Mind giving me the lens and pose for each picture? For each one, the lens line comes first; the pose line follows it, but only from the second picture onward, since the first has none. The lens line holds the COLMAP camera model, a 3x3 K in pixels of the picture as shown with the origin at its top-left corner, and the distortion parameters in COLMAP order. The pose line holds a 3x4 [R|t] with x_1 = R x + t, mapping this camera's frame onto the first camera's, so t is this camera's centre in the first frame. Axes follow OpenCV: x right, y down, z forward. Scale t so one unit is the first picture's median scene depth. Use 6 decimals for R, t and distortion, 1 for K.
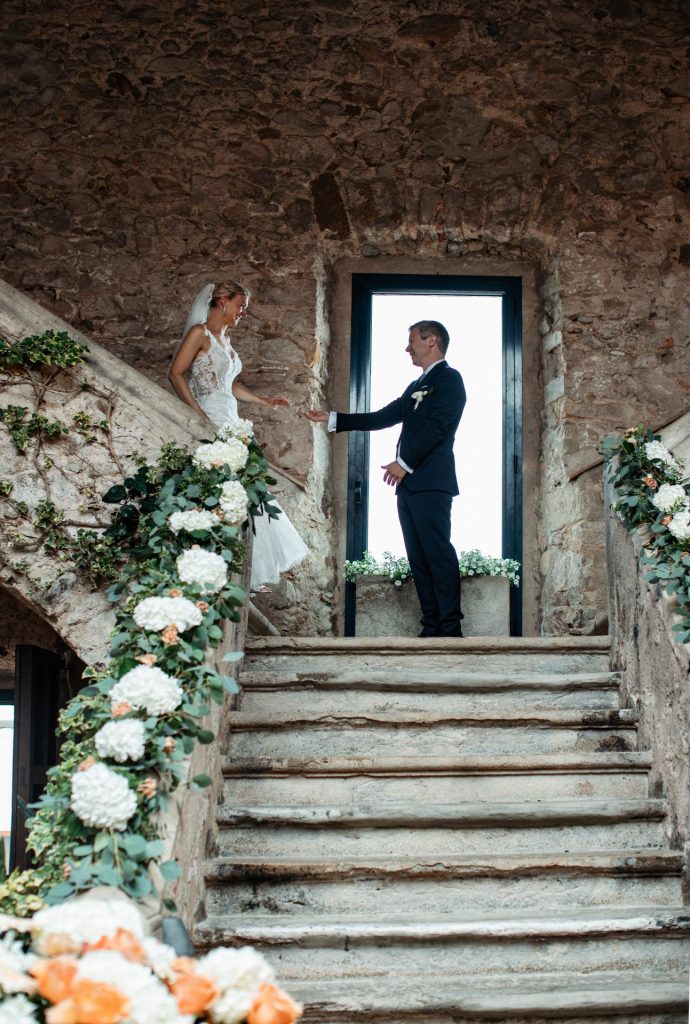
lens RADIAL K [[1460.5, 0, 624.7], [0, 1460.5, 537.6], [0, 0, 1]] dist [-0.000578, -0.123547]
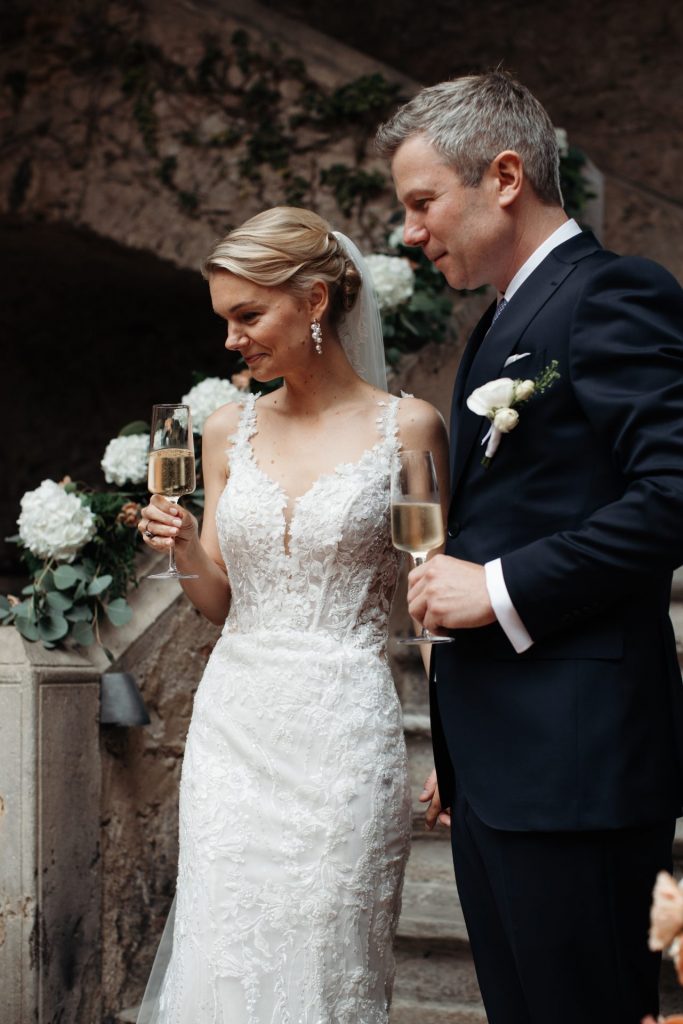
lens RADIAL K [[1470.2, 0, 341.4], [0, 1470.2, 551.7], [0, 0, 1]] dist [-0.128060, 0.117602]
pose [[0.786232, -0.027072, -0.617339, 0.138784], [0.092686, 0.992904, 0.074501, 0.081864], [0.610941, -0.115794, 0.783162, 0.257714]]
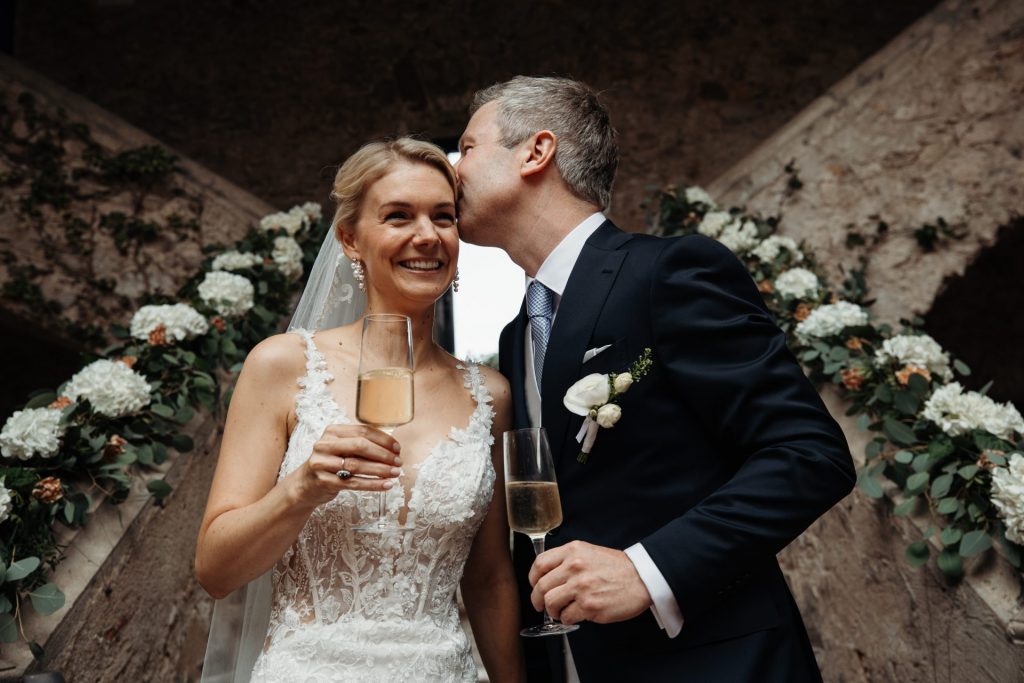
lens RADIAL K [[957.1, 0, 511.2], [0, 957.1, 354.3], [0, 0, 1]] dist [0.040301, 0.013798]
pose [[0.985281, -0.073858, -0.154165, -0.011872], [0.064706, 0.995878, -0.063567, 0.085535], [0.158225, 0.052656, 0.985998, 0.317262]]
